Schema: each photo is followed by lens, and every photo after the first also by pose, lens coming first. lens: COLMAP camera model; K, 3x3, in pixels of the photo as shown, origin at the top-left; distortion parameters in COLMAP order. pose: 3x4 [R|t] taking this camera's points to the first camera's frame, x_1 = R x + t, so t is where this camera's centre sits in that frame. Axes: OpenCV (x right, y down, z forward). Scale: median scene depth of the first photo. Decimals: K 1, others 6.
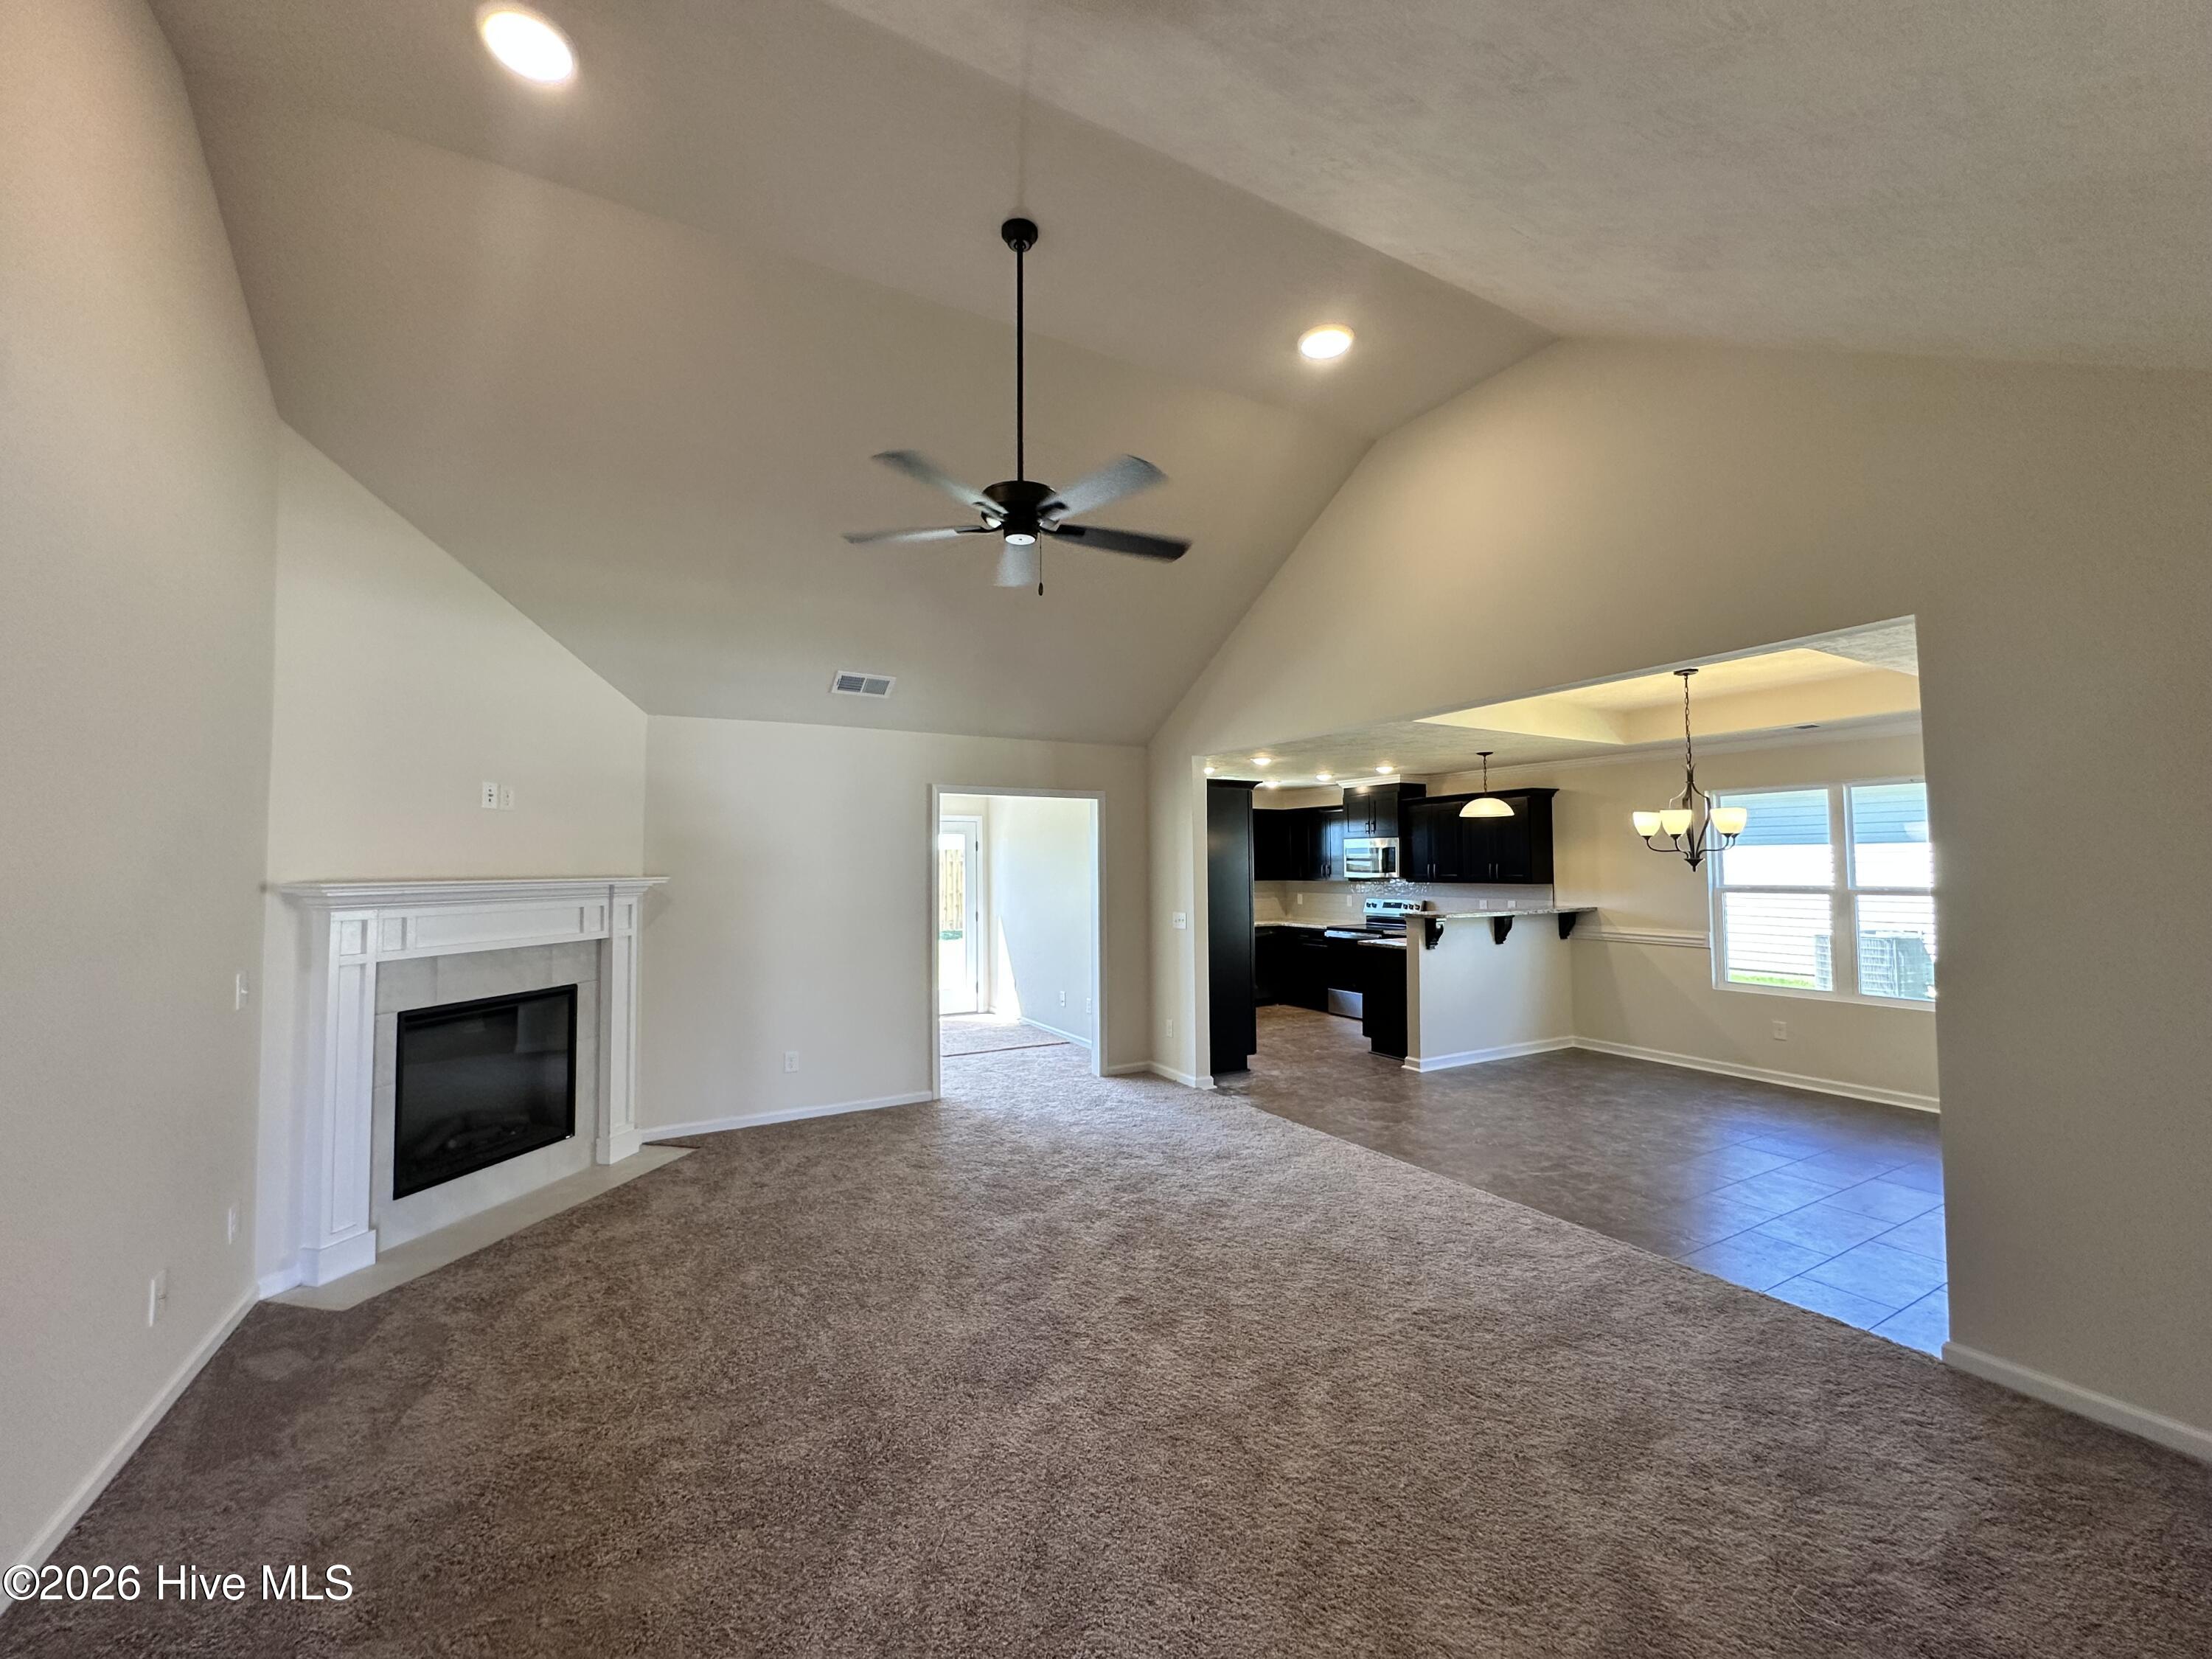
lens RADIAL K [[886.1, 0, 1106.0], [0, 886.1, 829.5], [0, 0, 1]] dist [-0.002194, 0.000186]
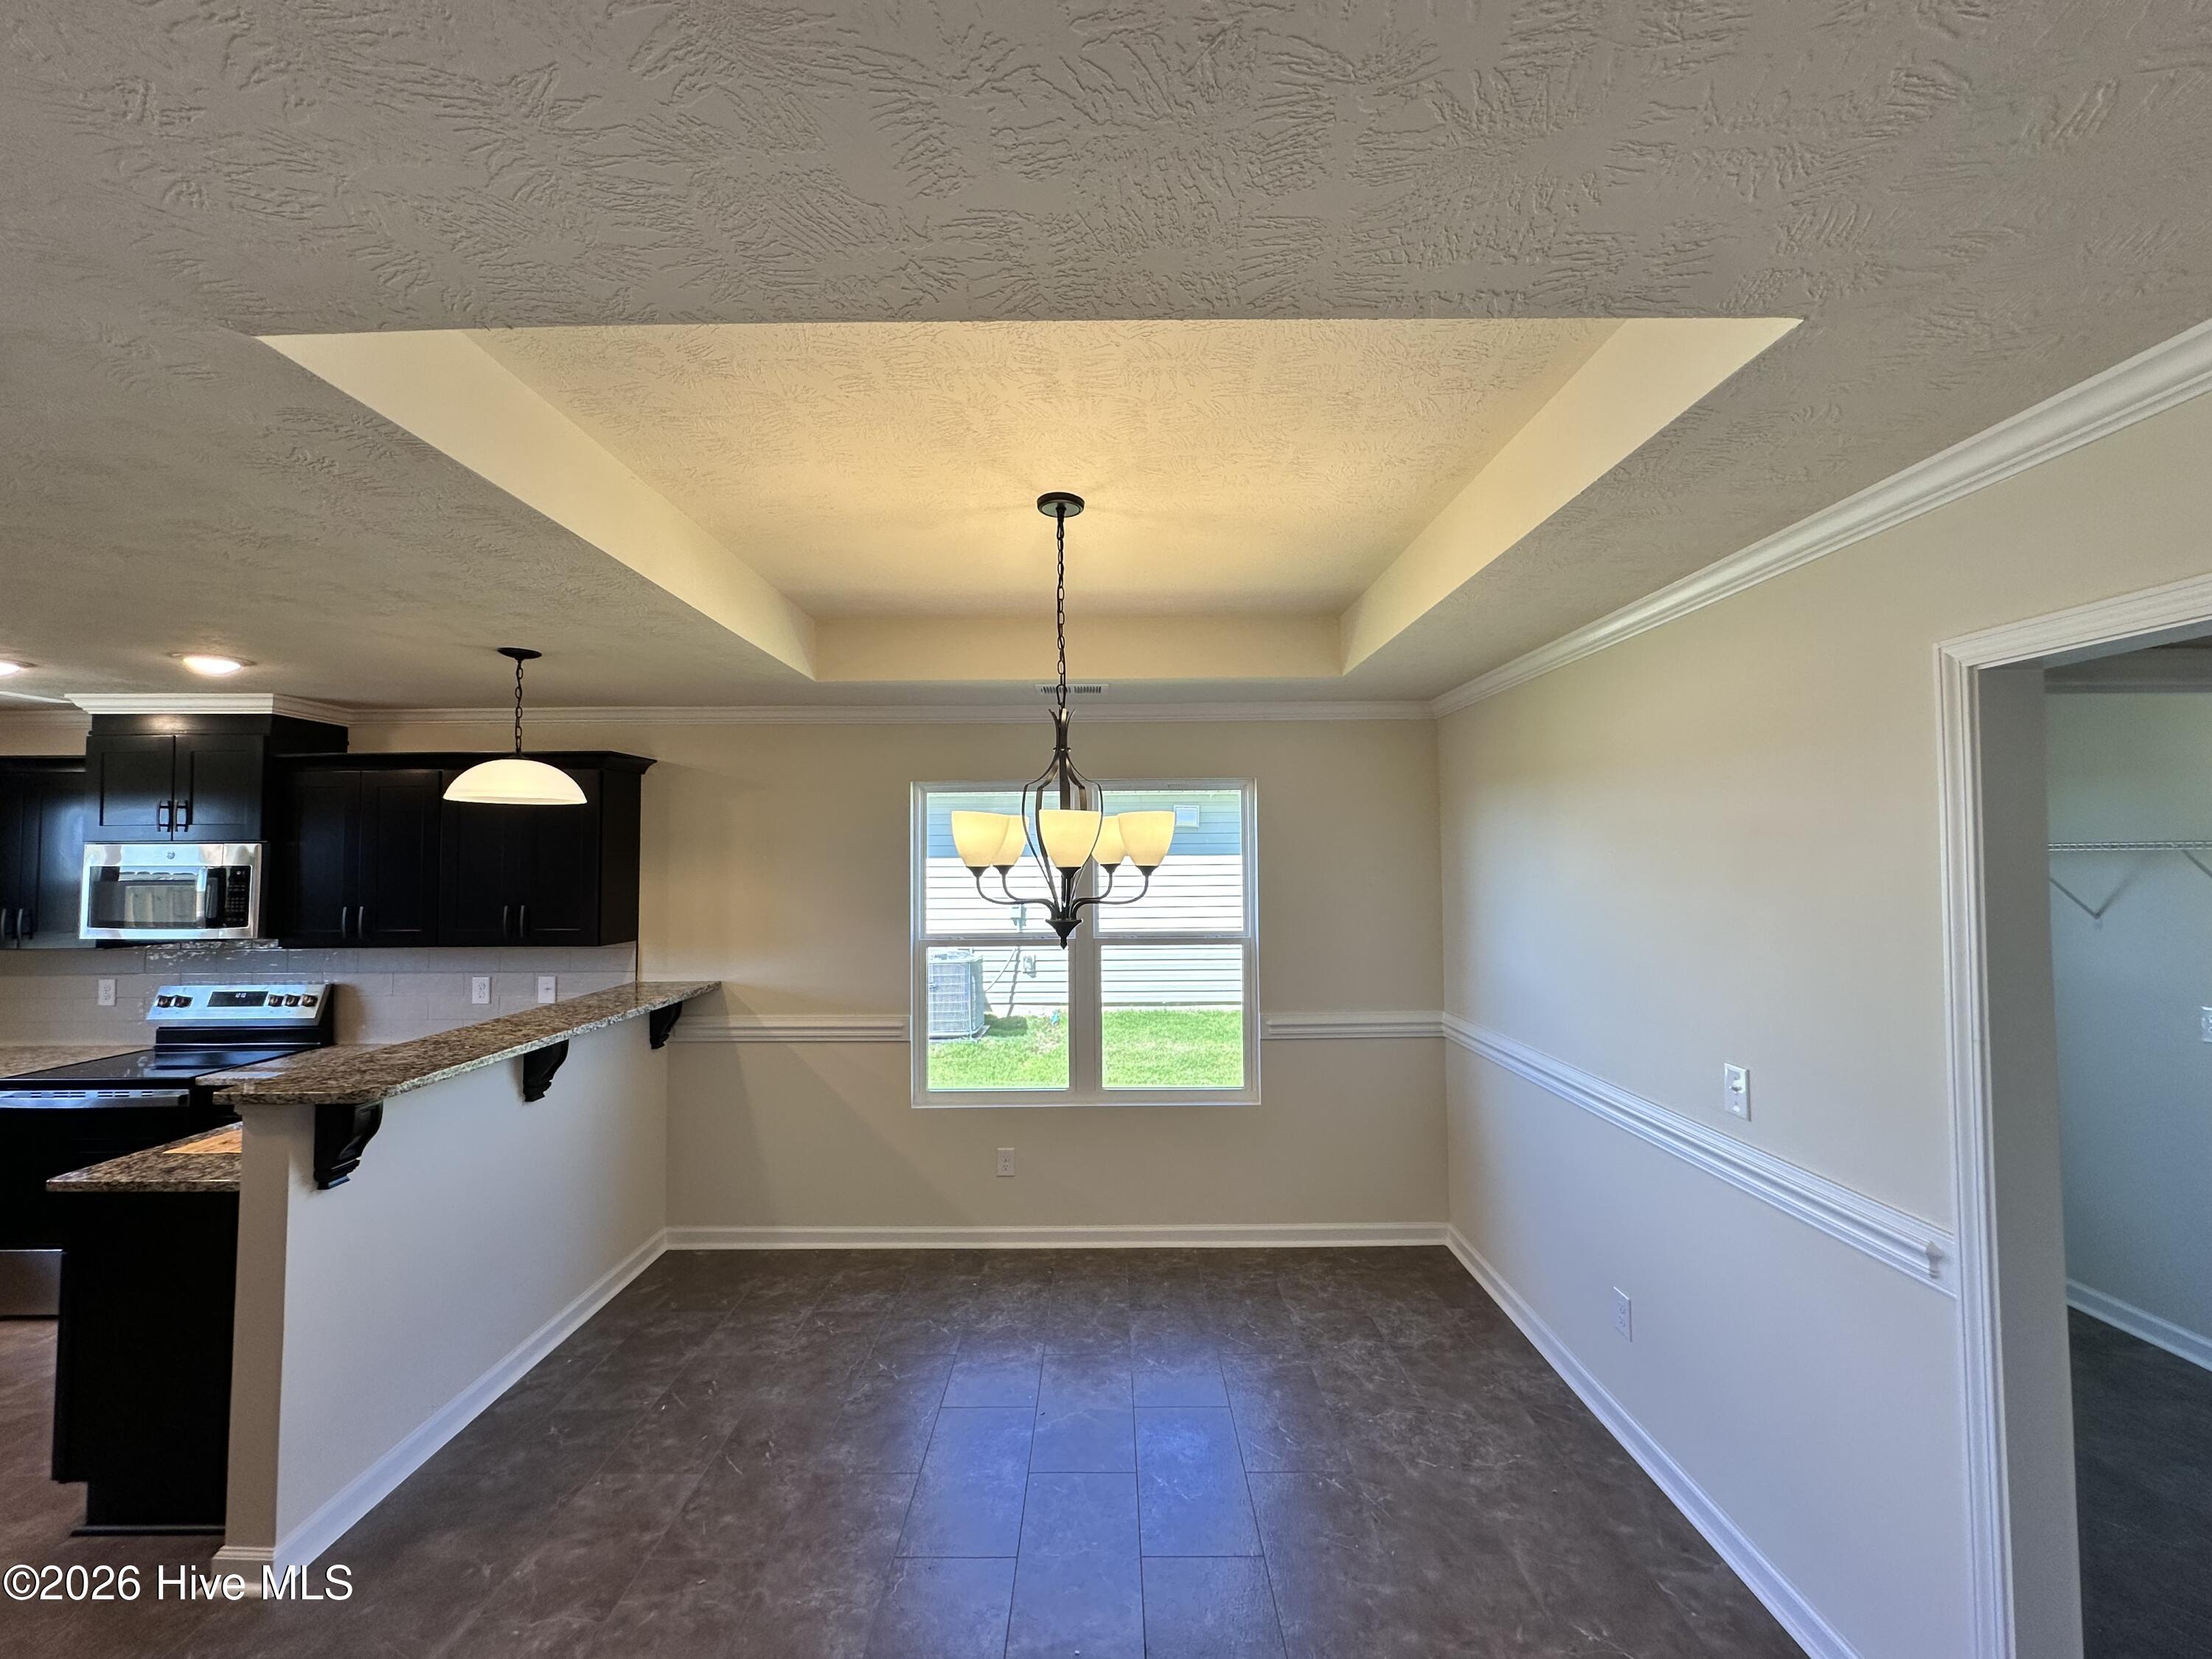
lens RADIAL K [[886.1, 0, 1106.0], [0, 886.1, 829.5], [0, 0, 1]] dist [-0.002194, 0.000186]
pose [[0.496791, 0.031949, 0.867282, 0.184691], [-0.033643, 0.999280, -0.017540, -0.004210], [-0.867218, -0.020464, 0.497508, 0.494767]]
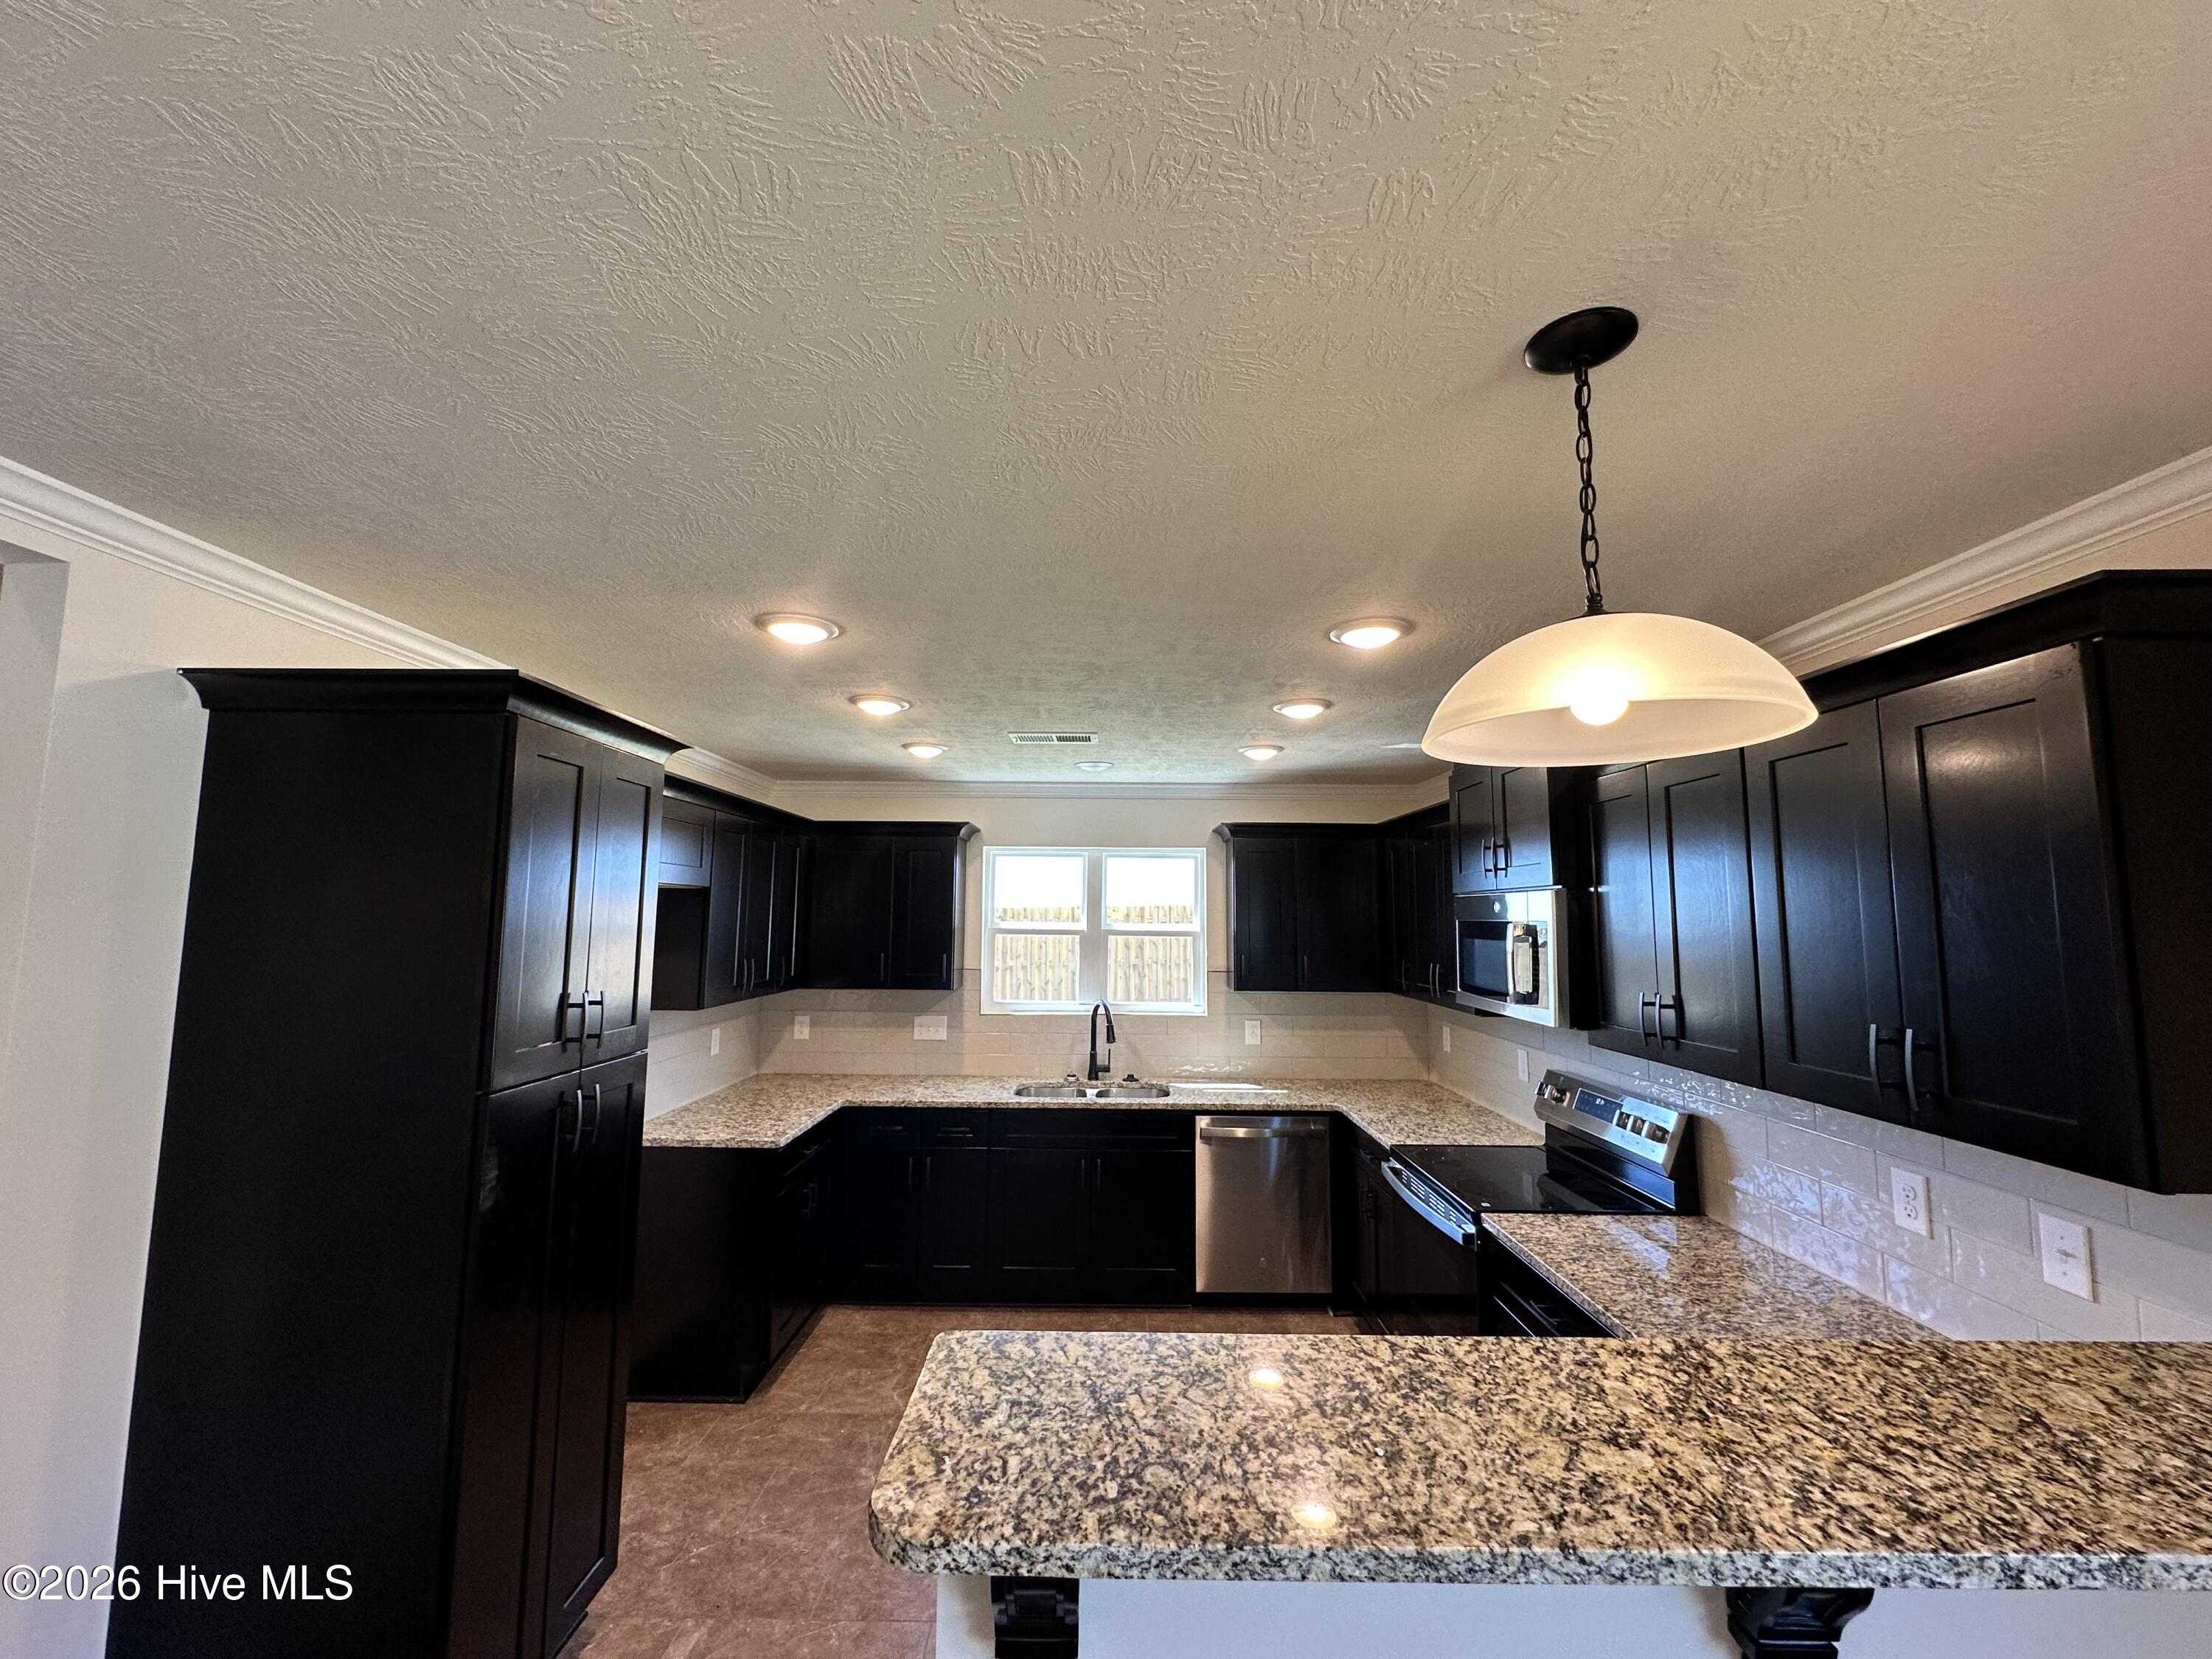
lens RADIAL K [[886.1, 0, 1106.0], [0, 886.1, 829.5], [0, 0, 1]] dist [-0.002194, 0.000186]
pose [[0.865169, -0.035083, -0.500251, 0.384365], [0.005865, 0.998189, -0.059862, 0.006446], [0.501445, 0.048857, 0.863809, 0.742562]]
